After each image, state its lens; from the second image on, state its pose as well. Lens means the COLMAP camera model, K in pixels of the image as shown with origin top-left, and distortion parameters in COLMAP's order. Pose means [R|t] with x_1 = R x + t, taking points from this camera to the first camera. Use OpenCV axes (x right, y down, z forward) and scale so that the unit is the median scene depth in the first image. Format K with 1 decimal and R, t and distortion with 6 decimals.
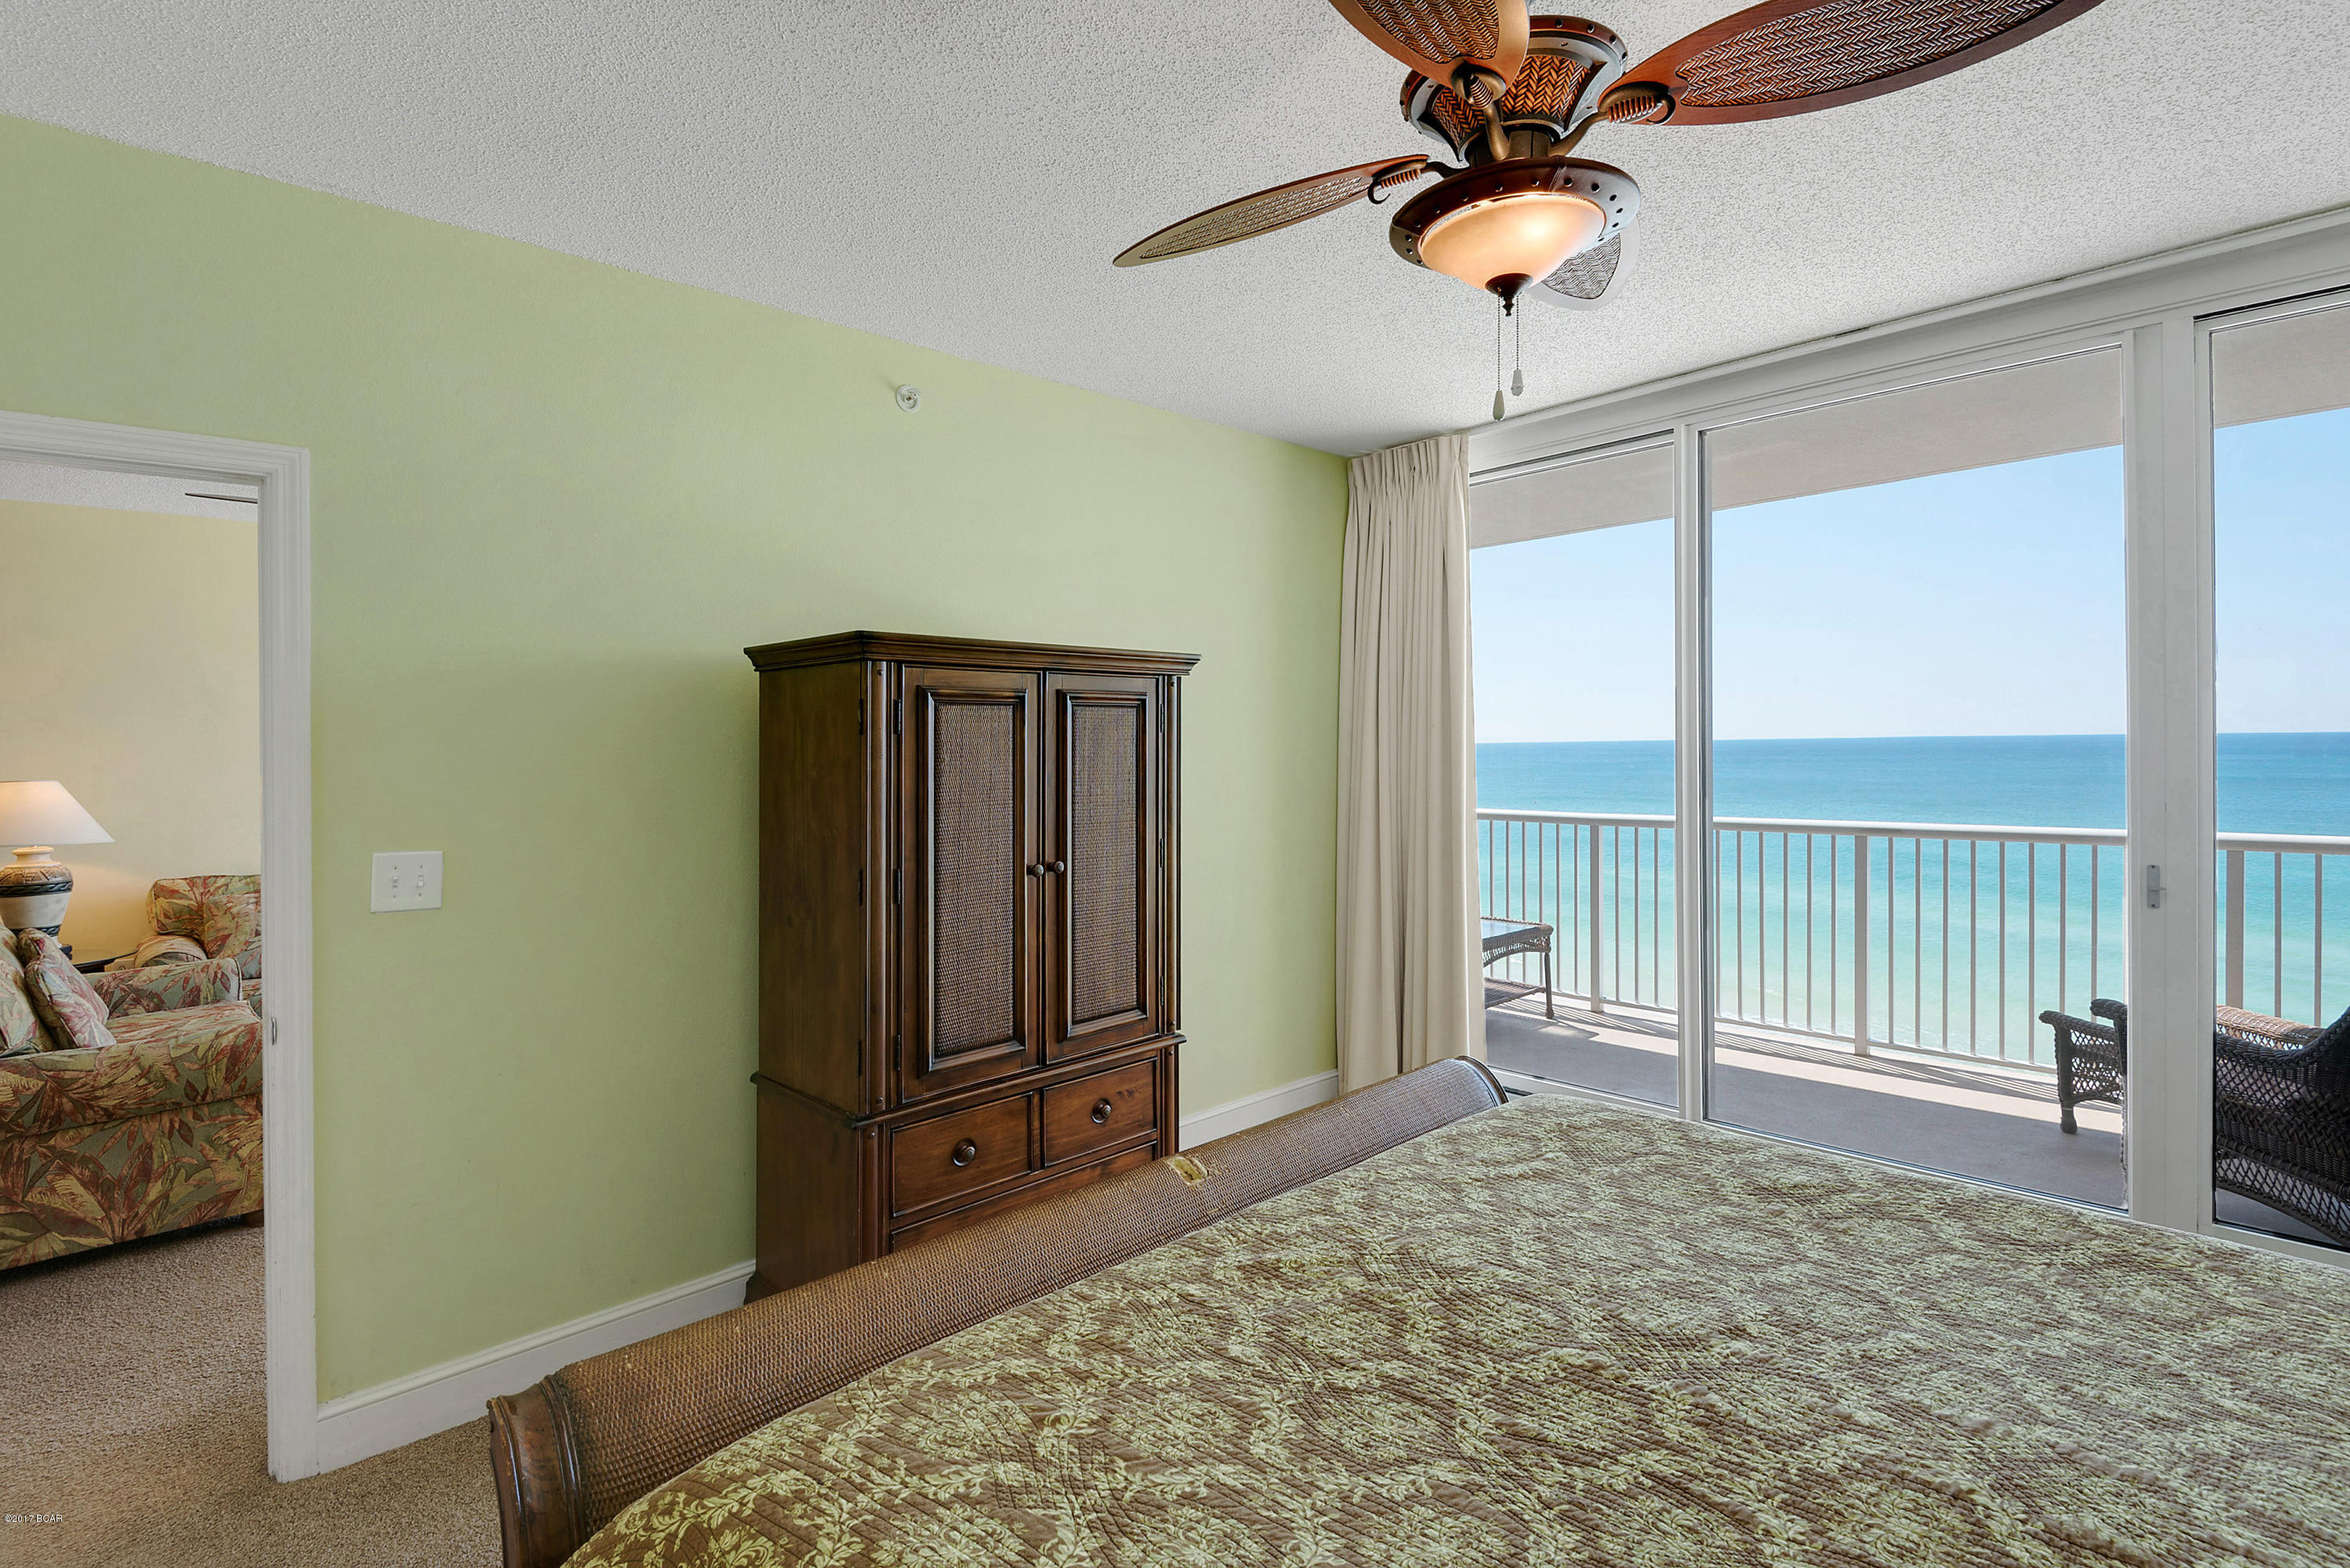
lens RADIAL K [[1106.7, 0, 1161.3], [0, 1106.7, 774.2], [0, 0, 1]] dist [0.009653, -0.010907]
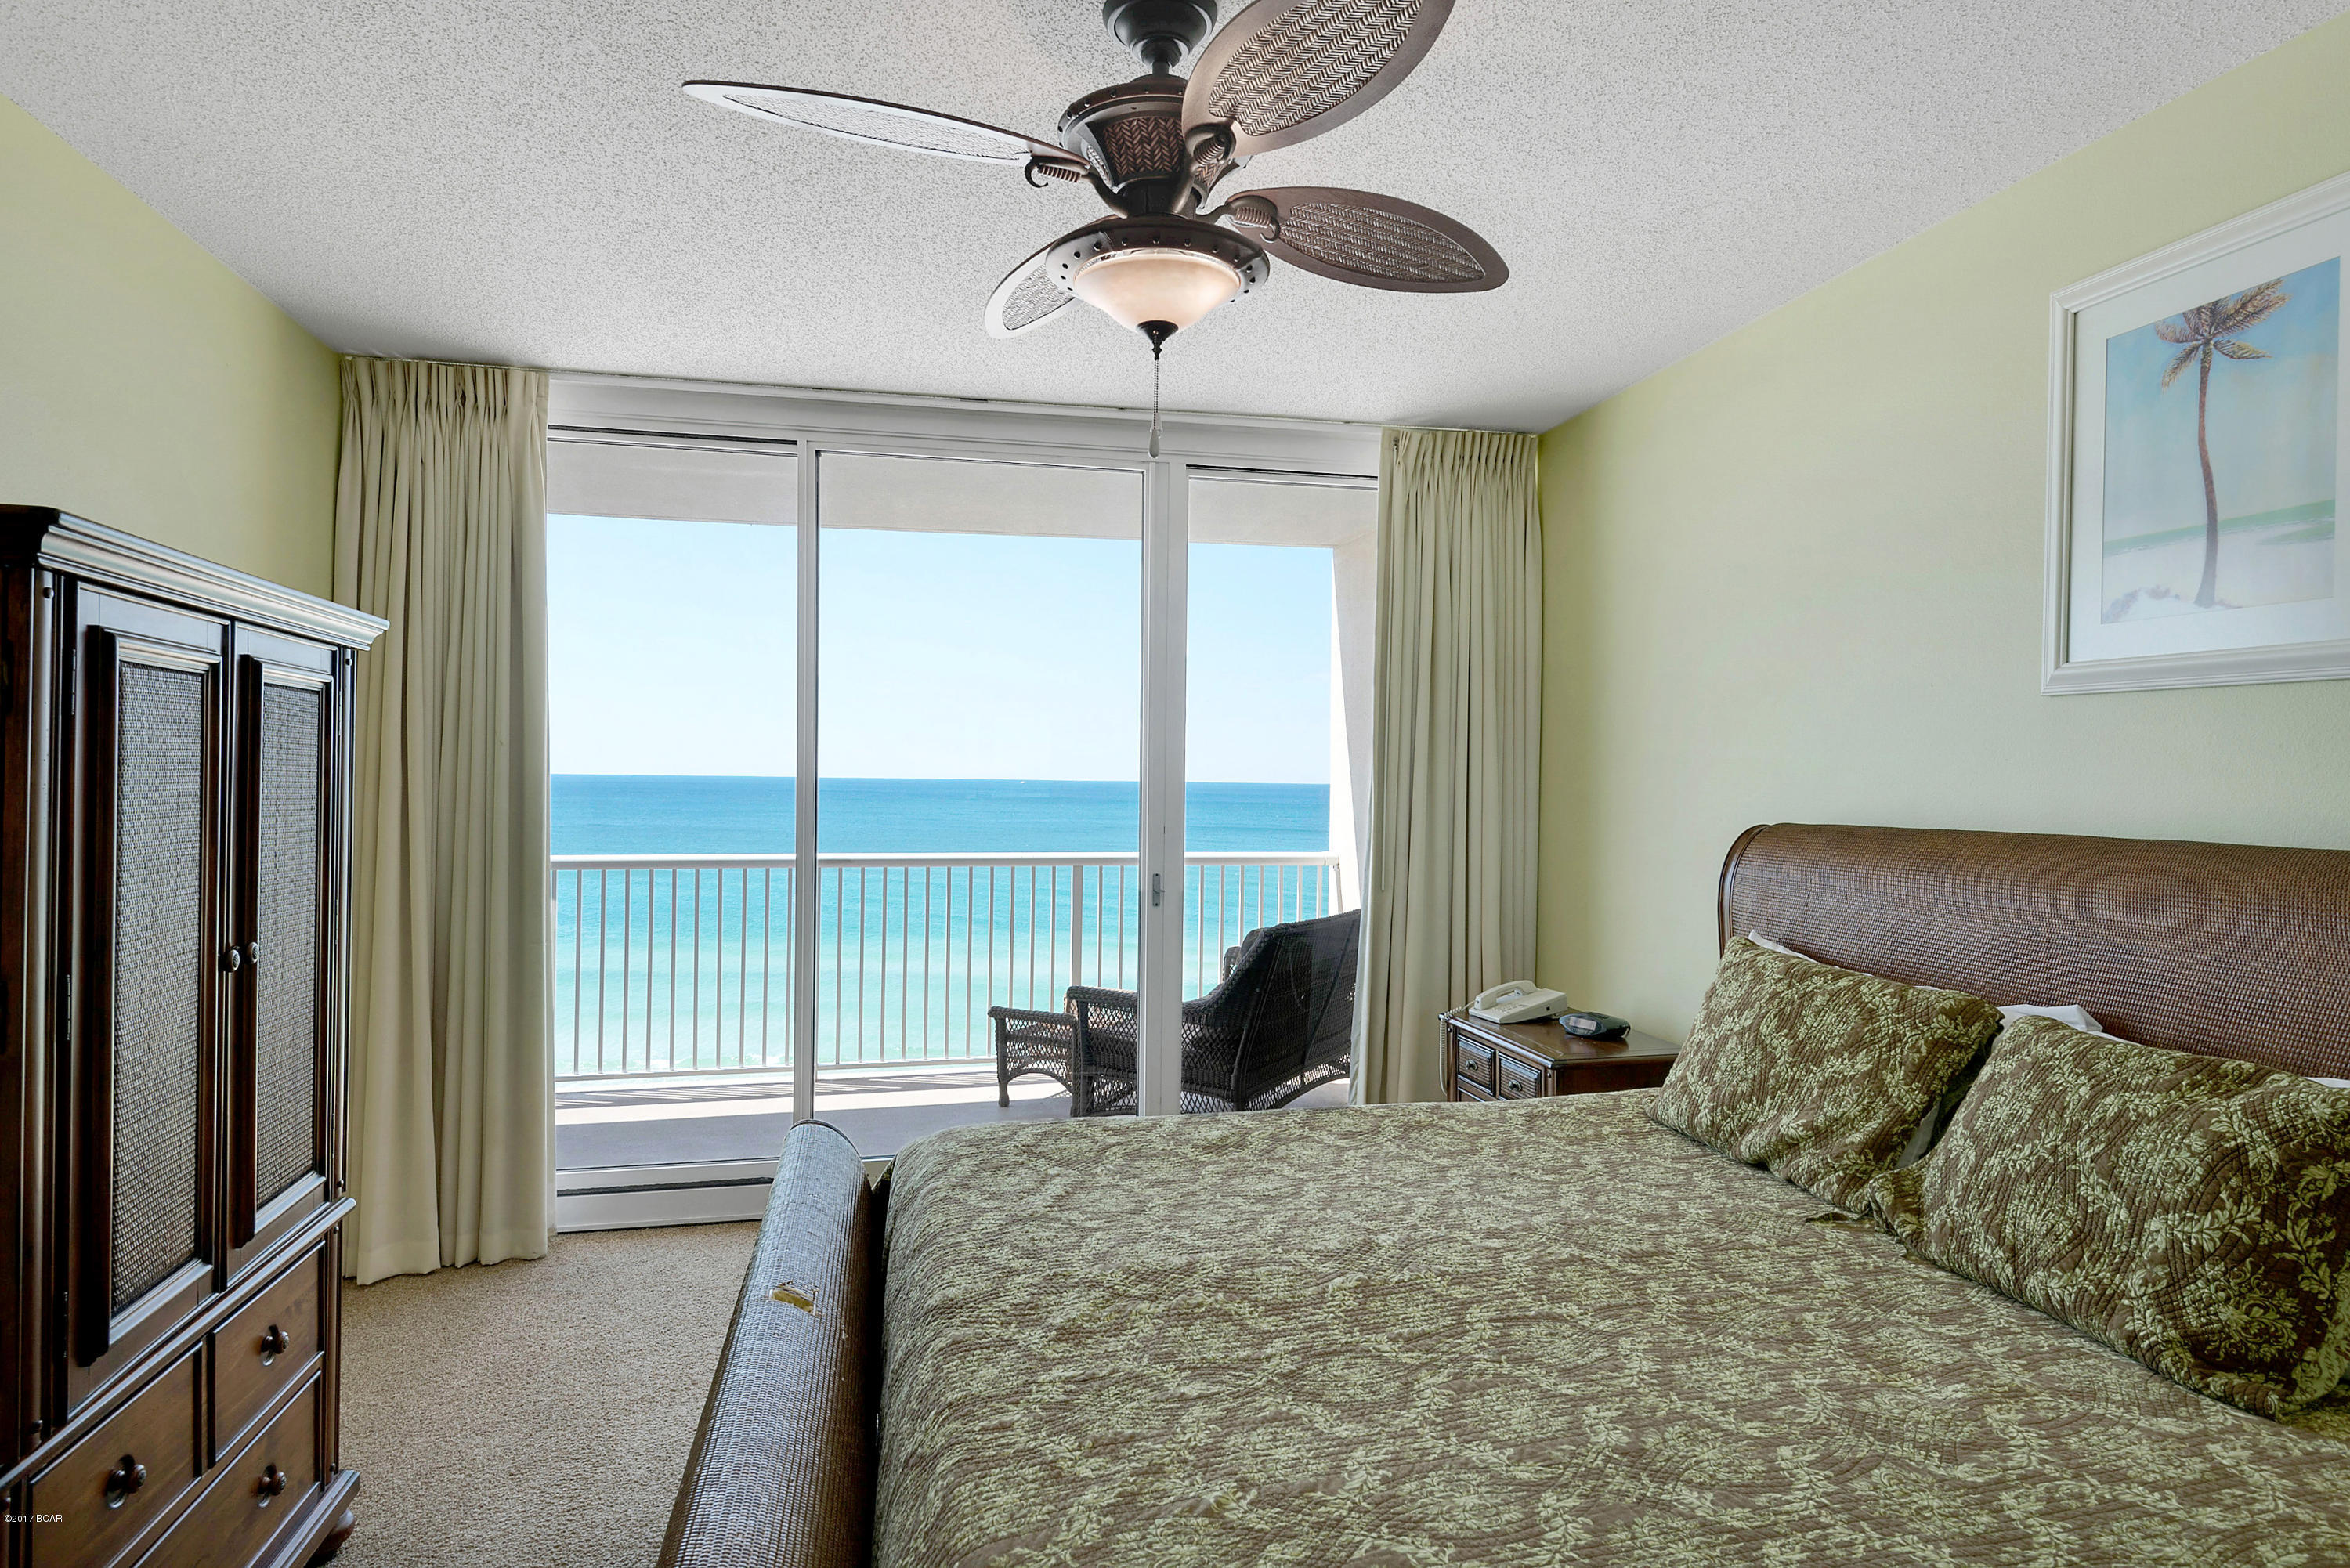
lens RADIAL K [[1294.1, 0, 1160.0], [0, 1294.1, 796.1], [0, 0, 1]] dist [0.045322, 0.000186]
pose [[0.524496, 0.006831, 0.851386, -0.735265], [0.002478, 0.999951, -0.009550, 0.011329], [-0.851410, 0.007119, 0.524453, 0.339871]]
